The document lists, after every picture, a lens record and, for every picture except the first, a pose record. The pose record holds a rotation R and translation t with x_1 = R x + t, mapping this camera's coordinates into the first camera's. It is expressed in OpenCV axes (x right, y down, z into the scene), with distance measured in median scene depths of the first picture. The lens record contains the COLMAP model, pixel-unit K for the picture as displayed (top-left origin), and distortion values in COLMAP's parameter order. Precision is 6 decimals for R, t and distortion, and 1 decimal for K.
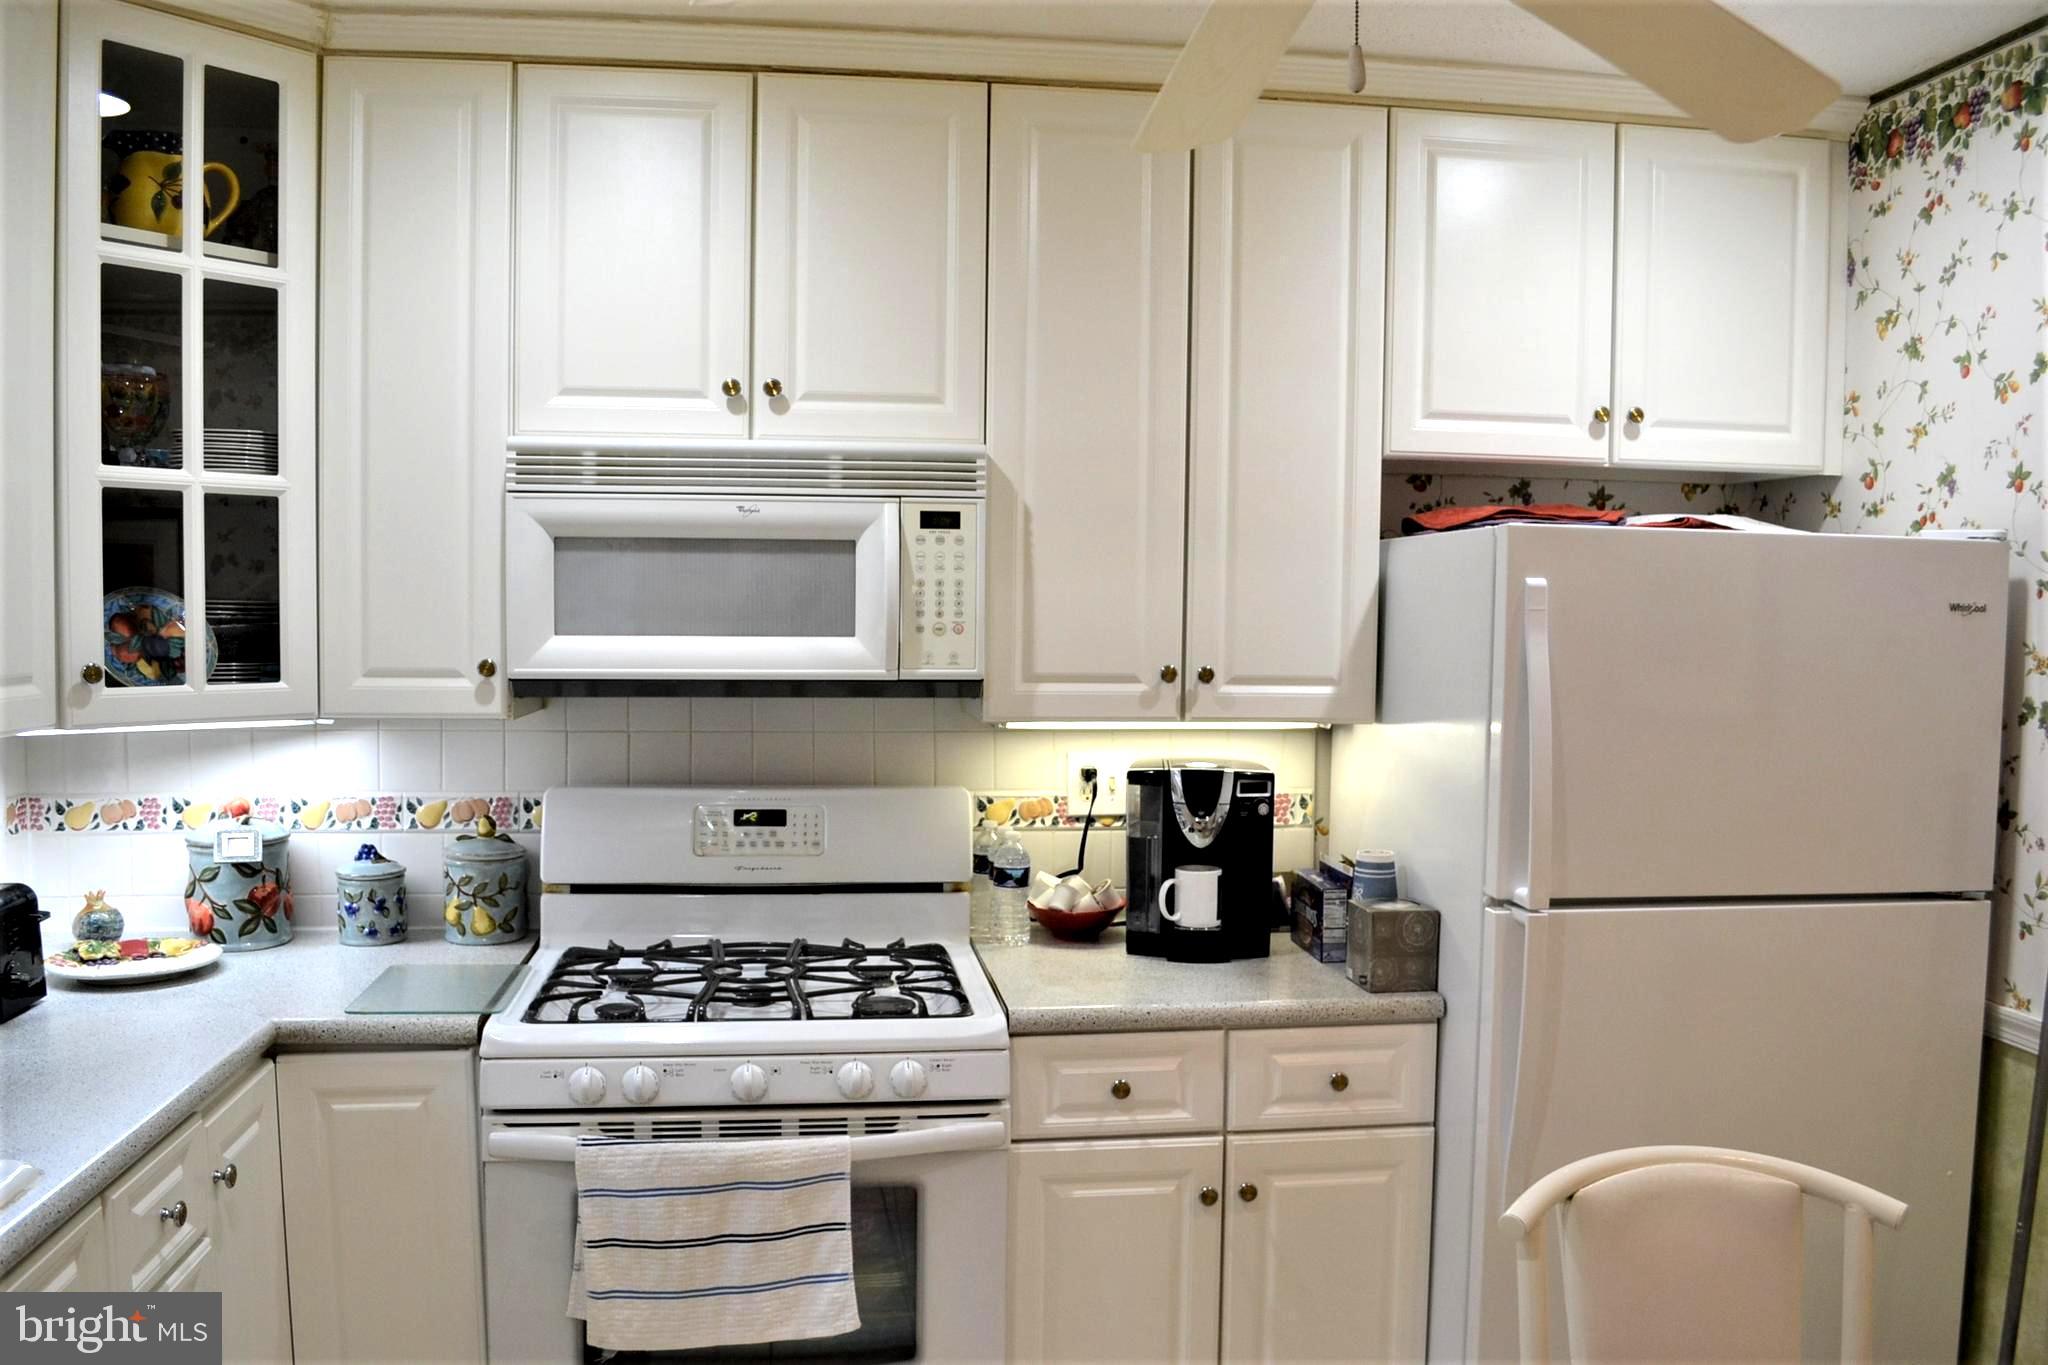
lens RADIAL K [[1625.7, 0, 1019.7], [0, 1625.7, 692.7], [0, 0, 1]] dist [-0.084690, 0.011840]
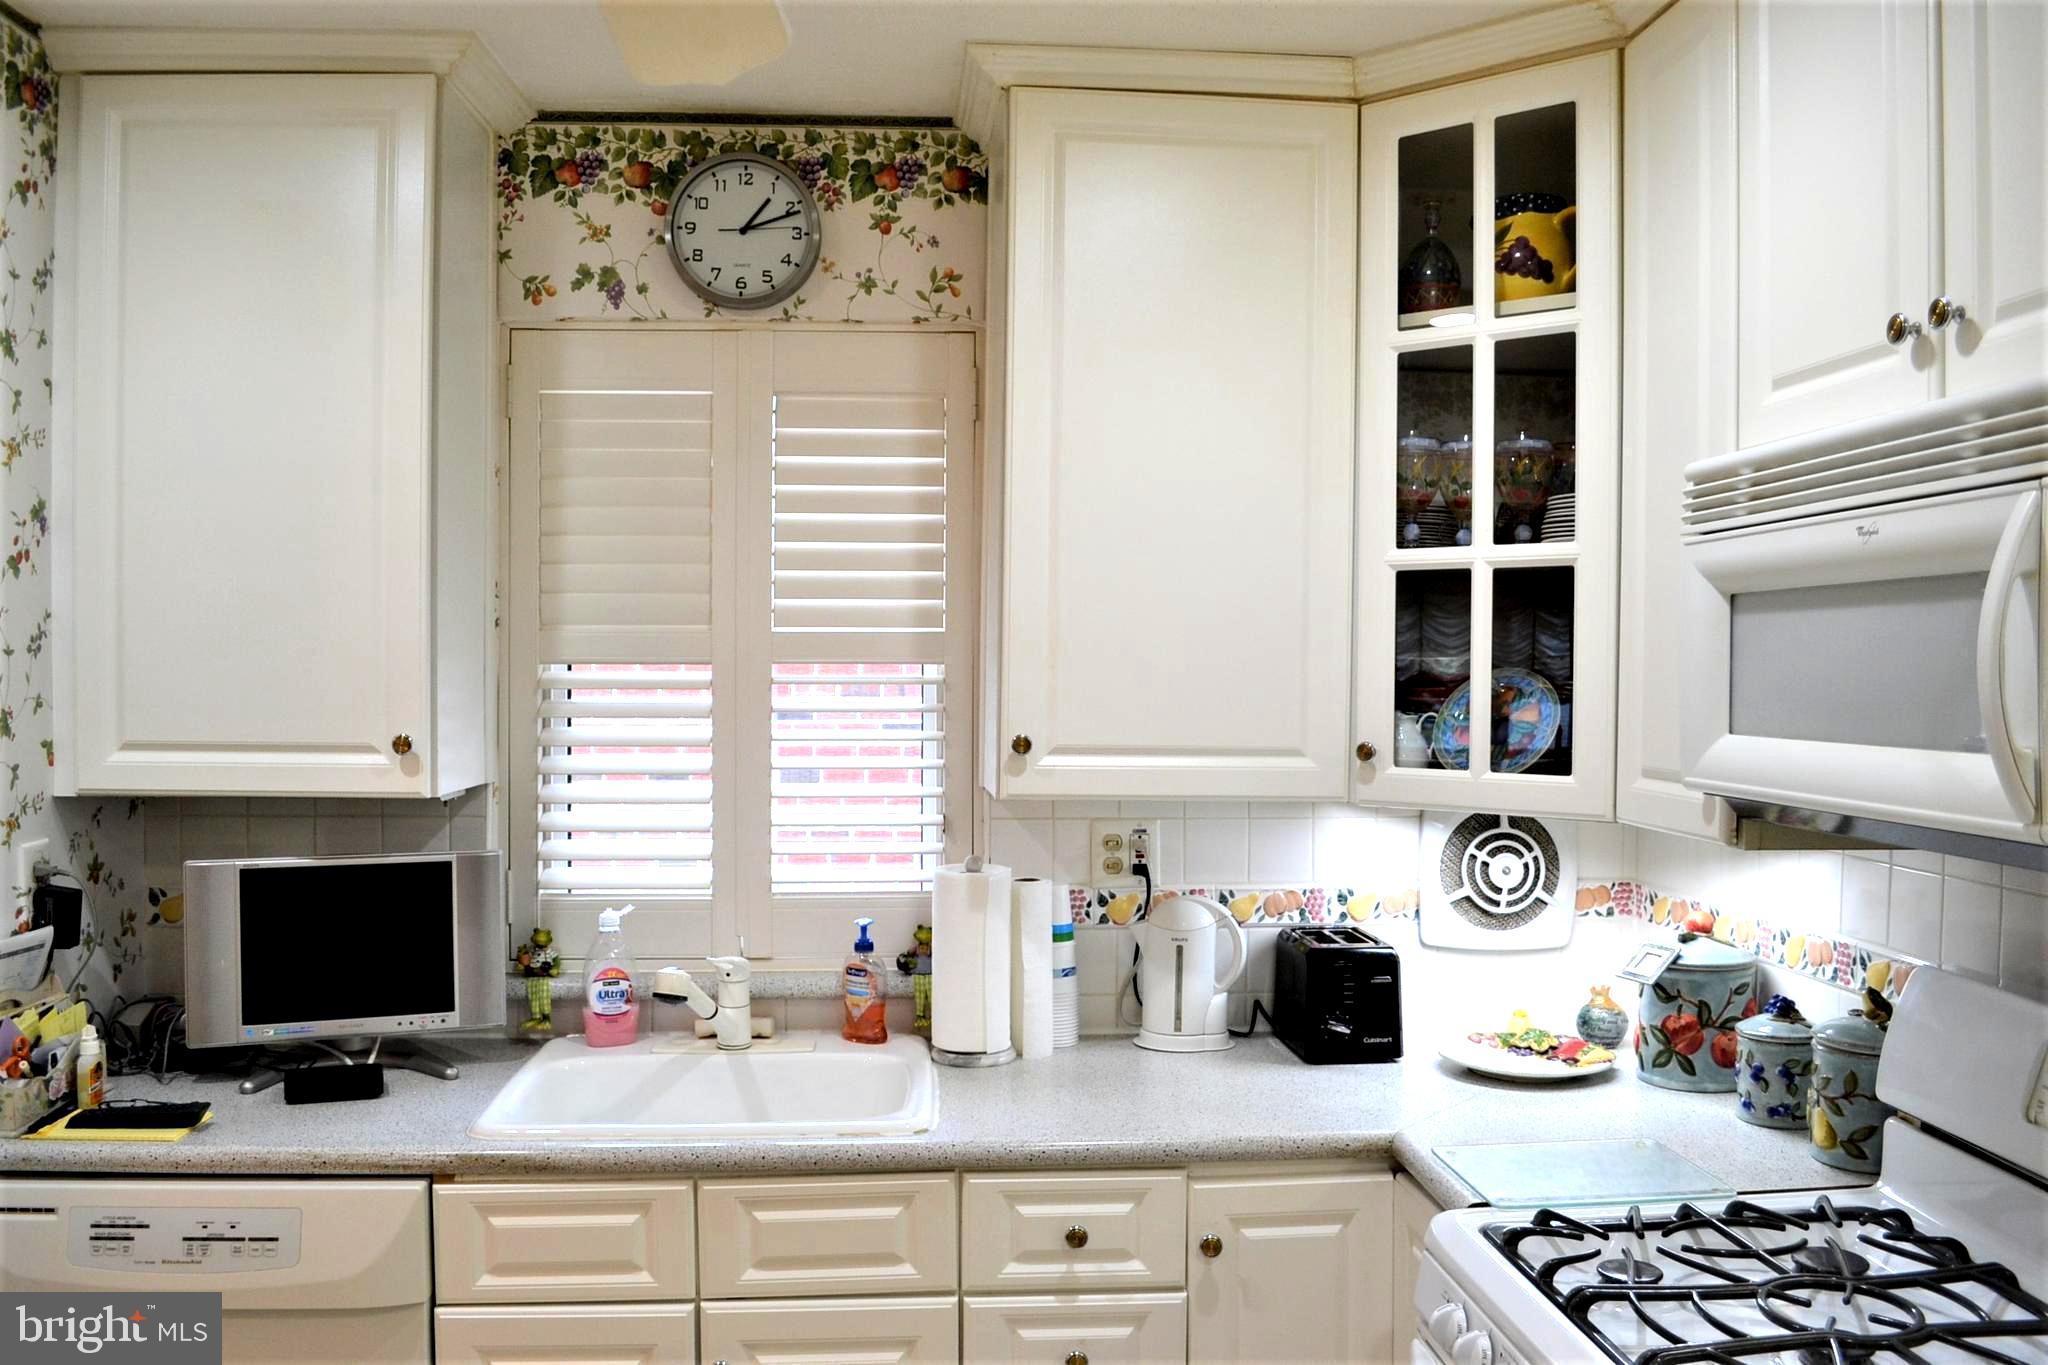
lens RADIAL K [[1625.7, 0, 1019.7], [0, 1625.7, 692.7], [0, 0, 1]] dist [-0.084690, 0.011840]
pose [[-0.061495, 0.004908, -0.998095, 0.428289], [-0.063903, 0.997917, 0.008845, -0.039572], [0.996060, 0.064325, -0.061053, 0.731141]]
